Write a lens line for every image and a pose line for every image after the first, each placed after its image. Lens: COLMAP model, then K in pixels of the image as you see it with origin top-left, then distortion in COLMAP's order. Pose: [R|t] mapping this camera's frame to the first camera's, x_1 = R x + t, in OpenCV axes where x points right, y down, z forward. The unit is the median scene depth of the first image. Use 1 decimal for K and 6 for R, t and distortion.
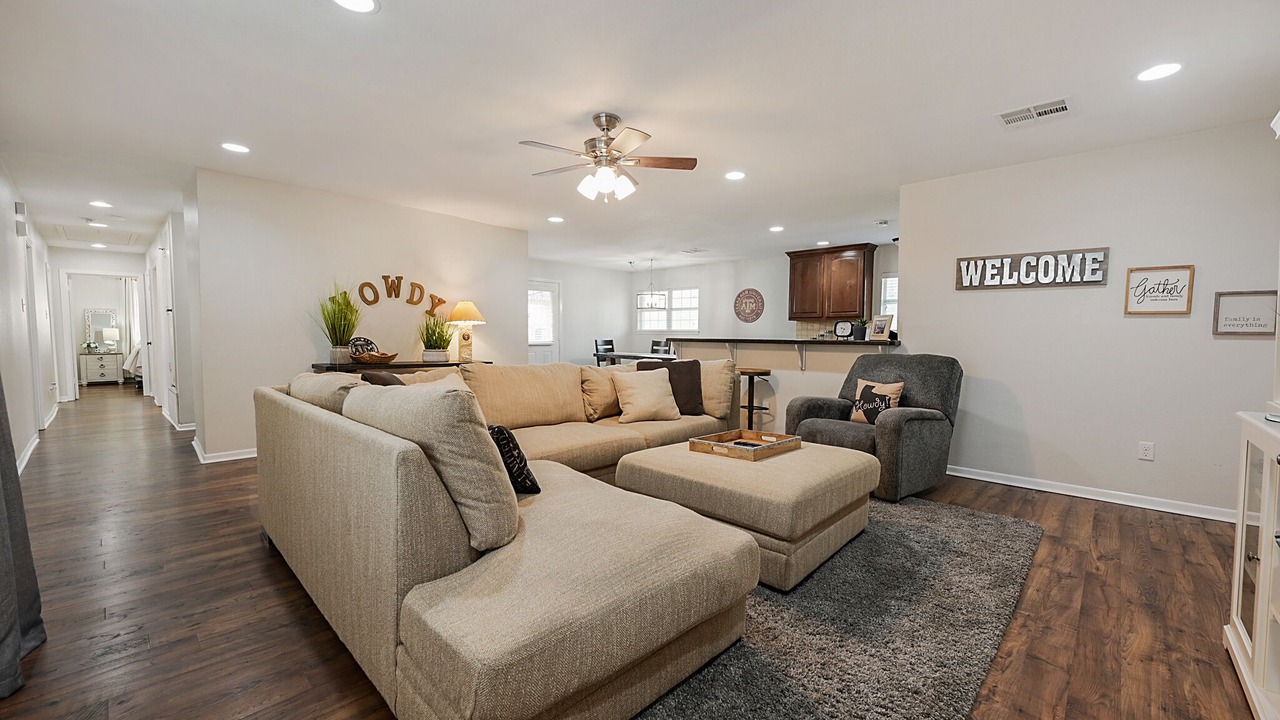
lens RADIAL K [[507.1, 0, 640.0], [0, 507.1, 360.0], [0, 0, 1]] dist [-0.001567, -0.000236]
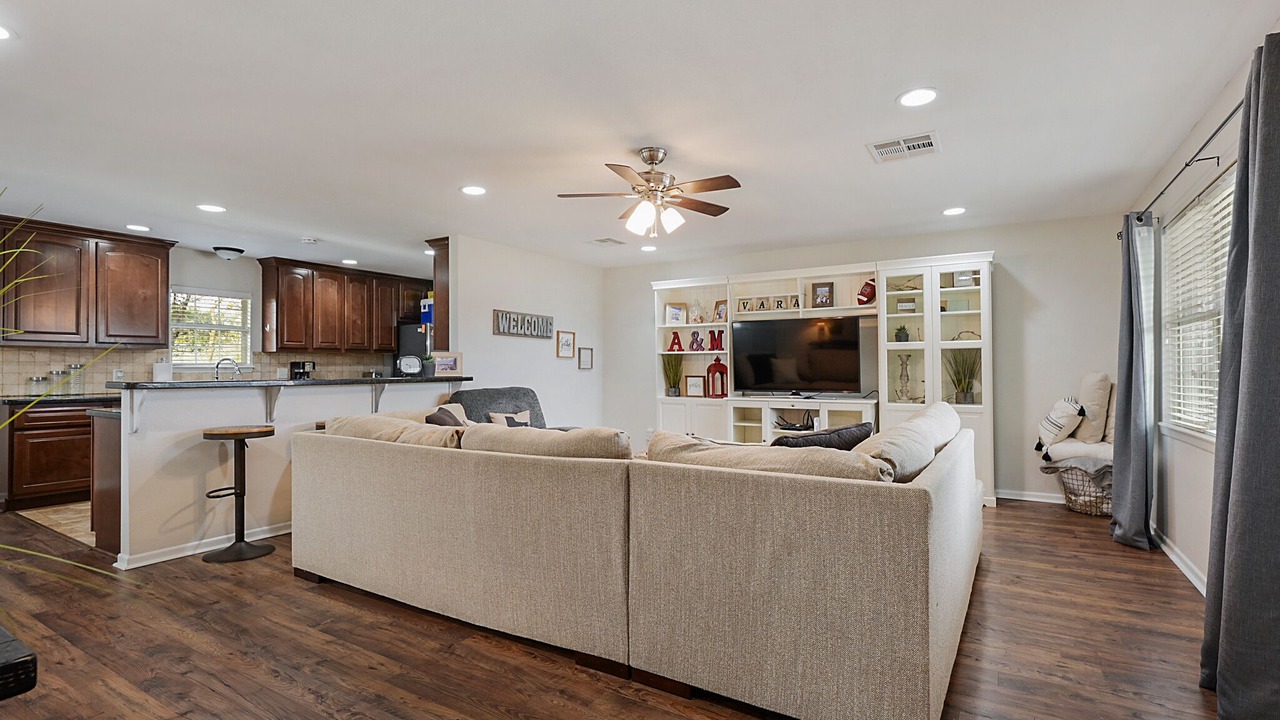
lens RADIAL K [[600.2, 0, 640.0], [0, 600.2, 360.0], [0, 0, 1]] dist [-0.001429, -0.000224]
pose [[-0.205307, 0.003610, 0.978691, -0.955247], [0.053661, 0.998530, 0.007574, -0.073757], [-0.977225, 0.054072, -0.205199, 1.033989]]
